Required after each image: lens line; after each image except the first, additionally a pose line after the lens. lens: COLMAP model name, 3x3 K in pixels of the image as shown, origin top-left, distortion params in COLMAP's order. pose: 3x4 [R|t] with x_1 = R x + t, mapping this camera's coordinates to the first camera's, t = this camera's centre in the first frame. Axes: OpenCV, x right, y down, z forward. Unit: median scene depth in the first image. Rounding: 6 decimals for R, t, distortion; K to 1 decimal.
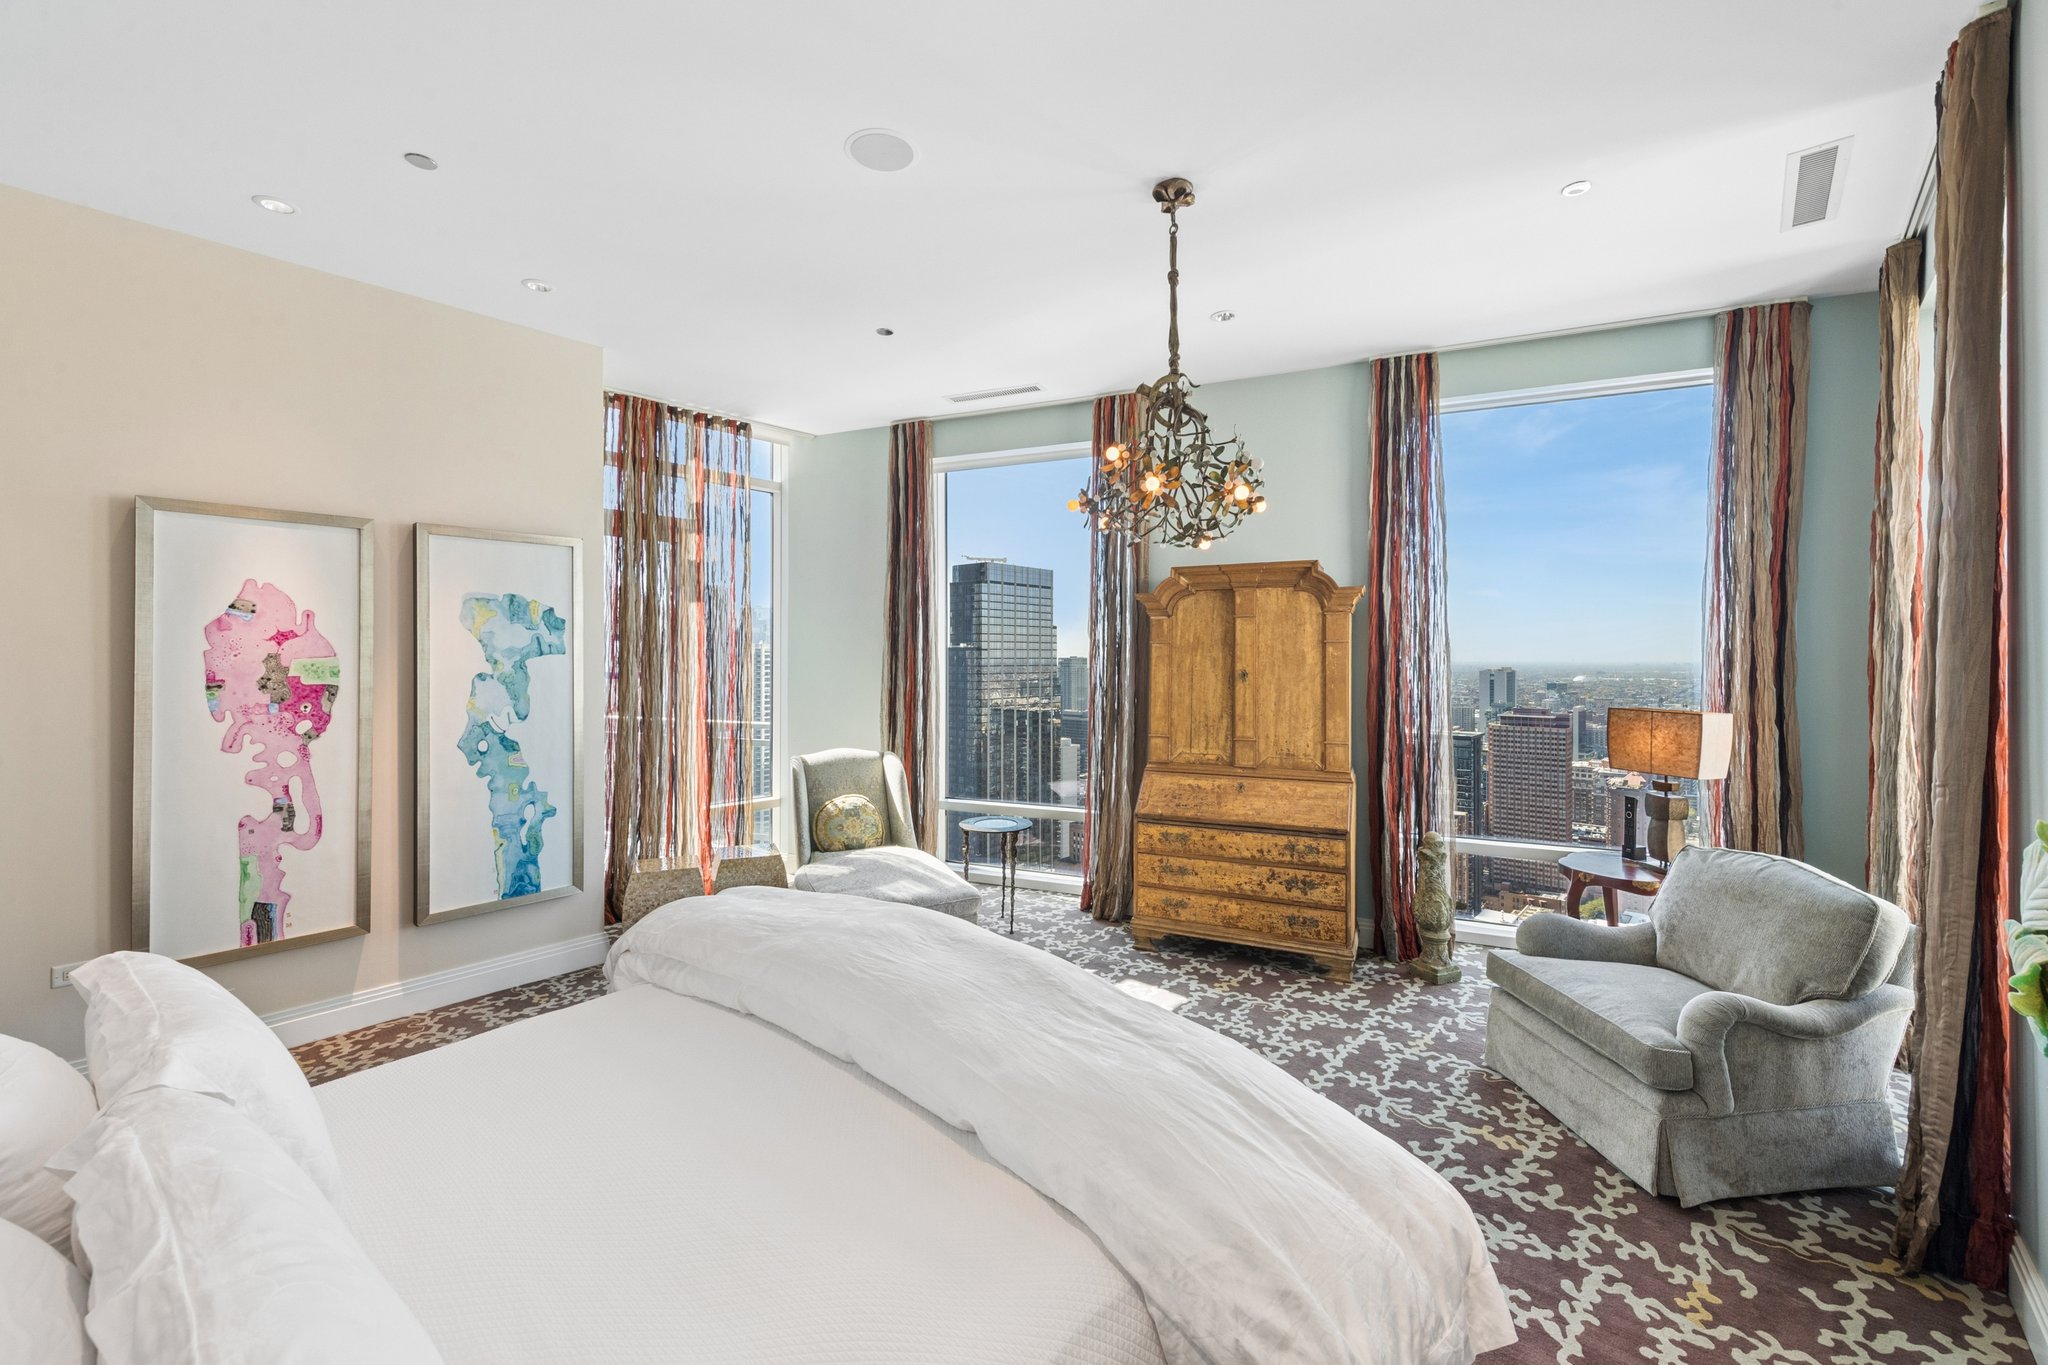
lens RADIAL K [[819.6, 0, 979.4], [0, 819.6, 660.6], [0, 0, 1]] dist [0.014827, -0.002752]
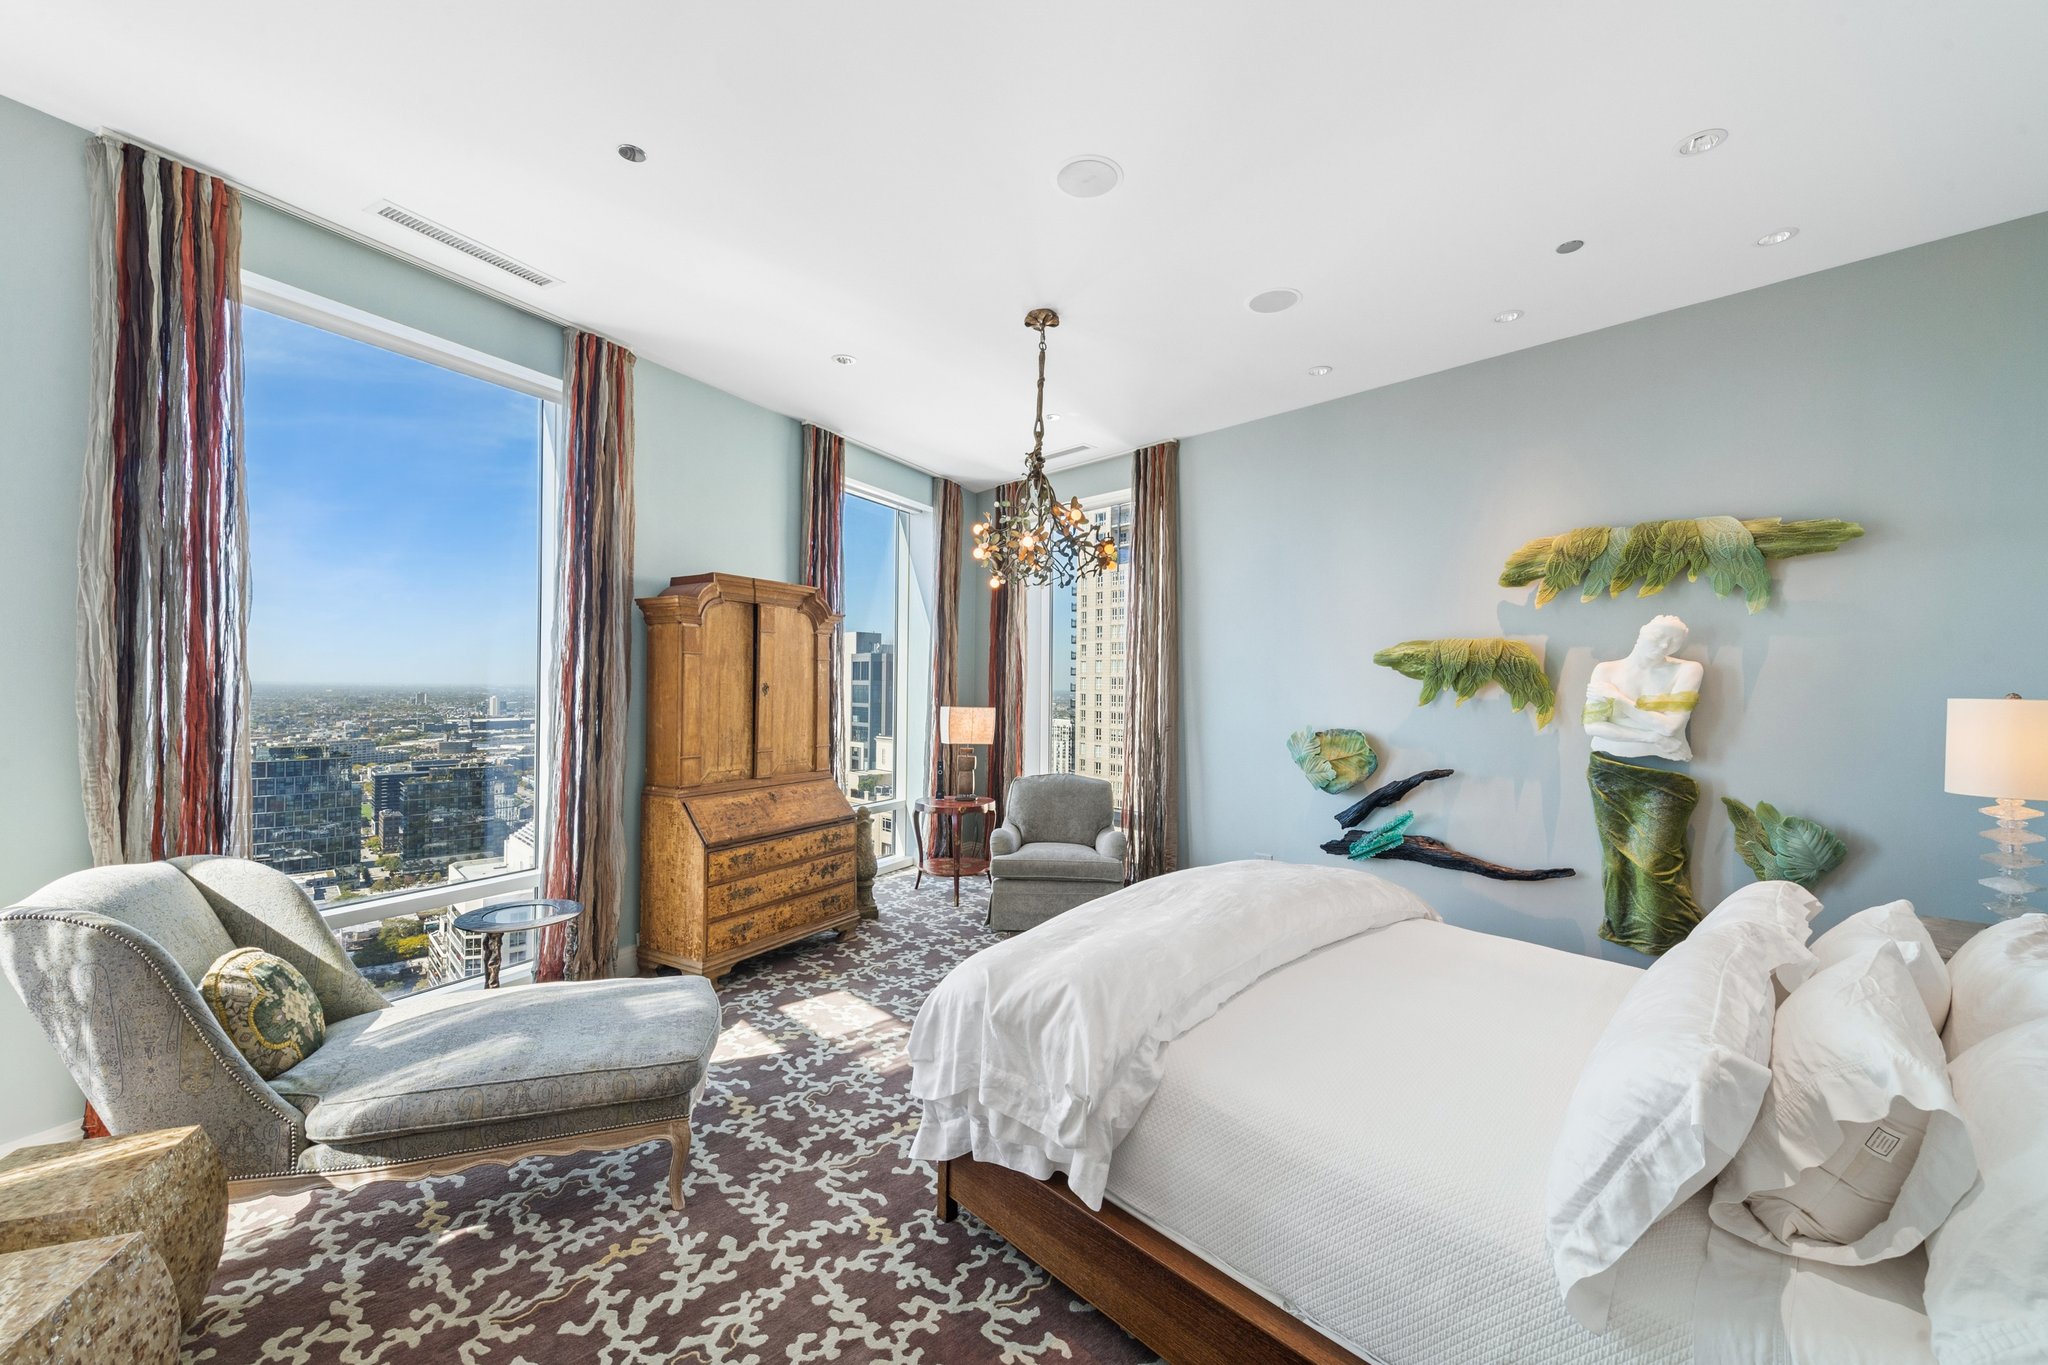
lens RADIAL K [[819.6, 0, 1041.9], [0, 819.6, 687.1], [0, 0, 1]] dist [0.014827, -0.002752]
pose [[0.048101, -0.000272, 0.998842, -0.723705], [-0.008157, 0.999967, 0.000665, 0.012816], [-0.998809, -0.008180, 0.048097, 0.629030]]
